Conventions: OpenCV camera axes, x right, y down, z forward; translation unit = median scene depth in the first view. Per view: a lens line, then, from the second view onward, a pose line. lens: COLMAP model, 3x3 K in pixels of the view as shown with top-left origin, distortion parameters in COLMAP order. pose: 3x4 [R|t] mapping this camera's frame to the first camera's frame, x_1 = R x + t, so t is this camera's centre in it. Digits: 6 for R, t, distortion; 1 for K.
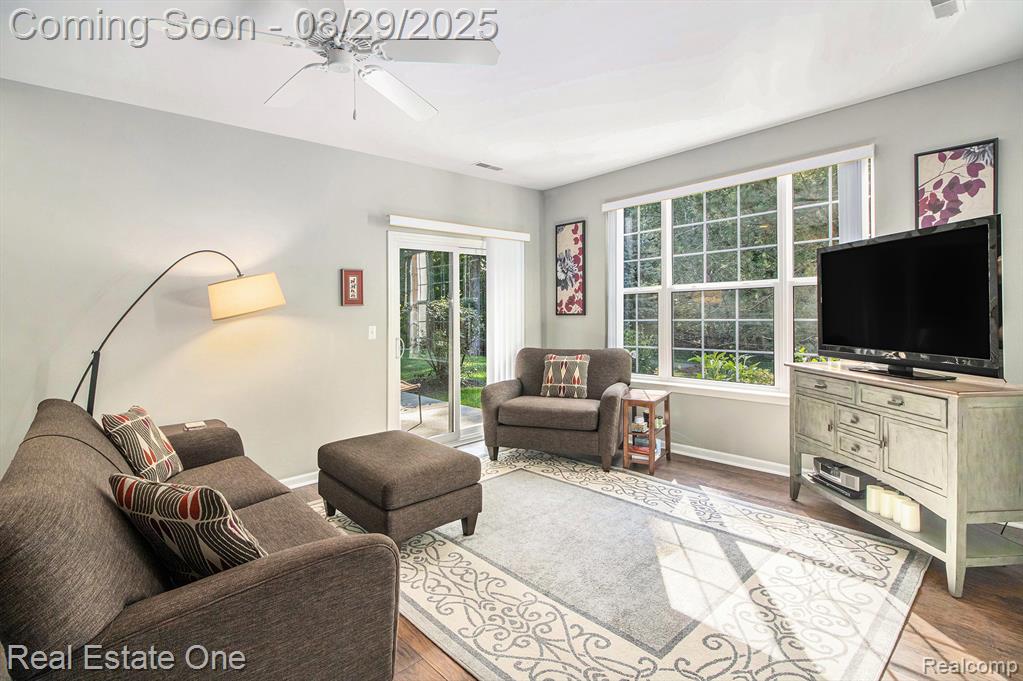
lens RADIAL K [[470.9, 0, 512.2], [0, 470.9, 328.5], [0, 0, 1]] dist [-0.001006, -0.018383]
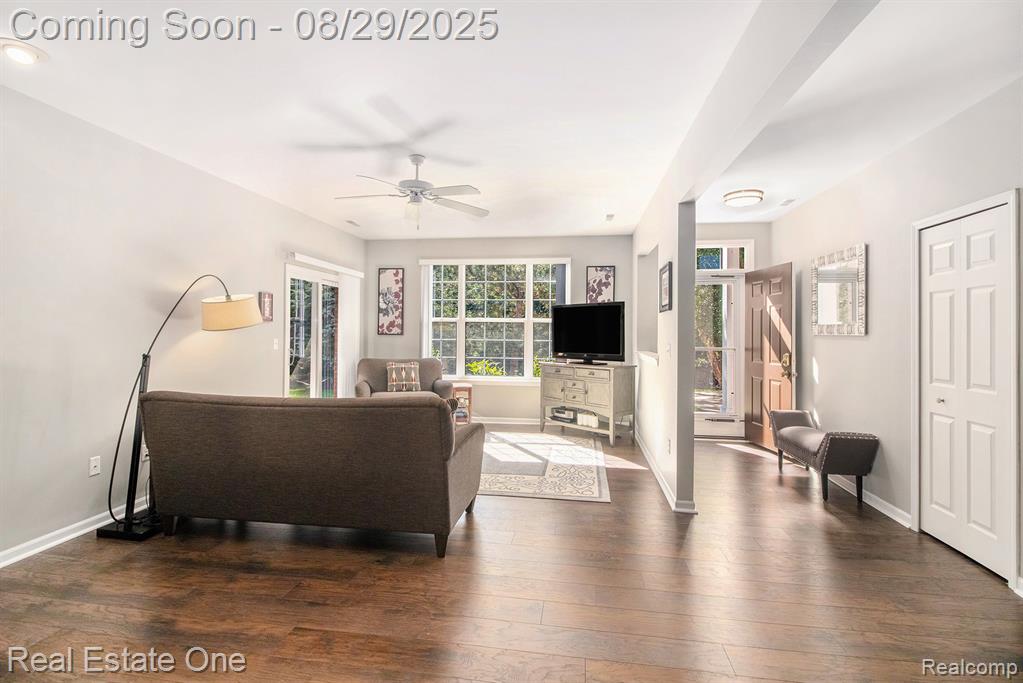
lens RADIAL K [[470.9, 0, 512.2], [0, 470.9, 329.5], [0, 0, 1]] dist [-0.001006, -0.018383]
pose [[0.756700, 0.033465, 0.652905, -0.581907], [-0.001914, 0.998798, -0.048976, 0.026106], [-0.653759, 0.035810, 0.755855, -0.311460]]
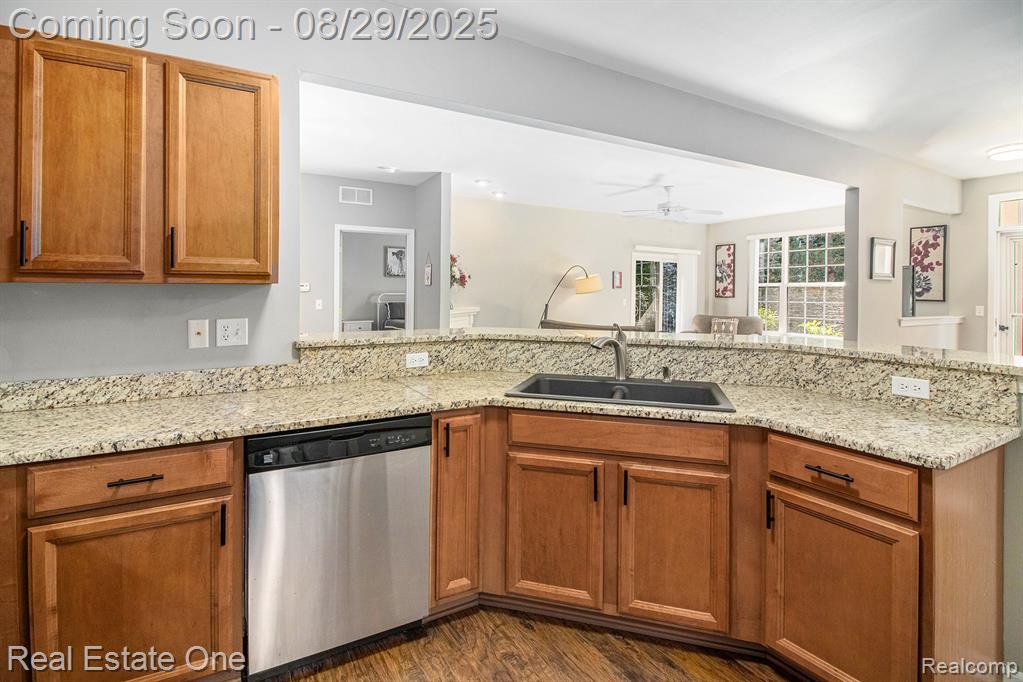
lens RADIAL K [[483.1, 0, 510.6], [0, 483.1, 287.1], [0, 0, 1]] dist [0.000739, -0.011150]
pose [[0.973522, 0.031544, -0.226409, -0.278812], [-0.041107, 0.998445, -0.037647, 0.037255], [0.224869, 0.045957, 0.973305, -1.049004]]
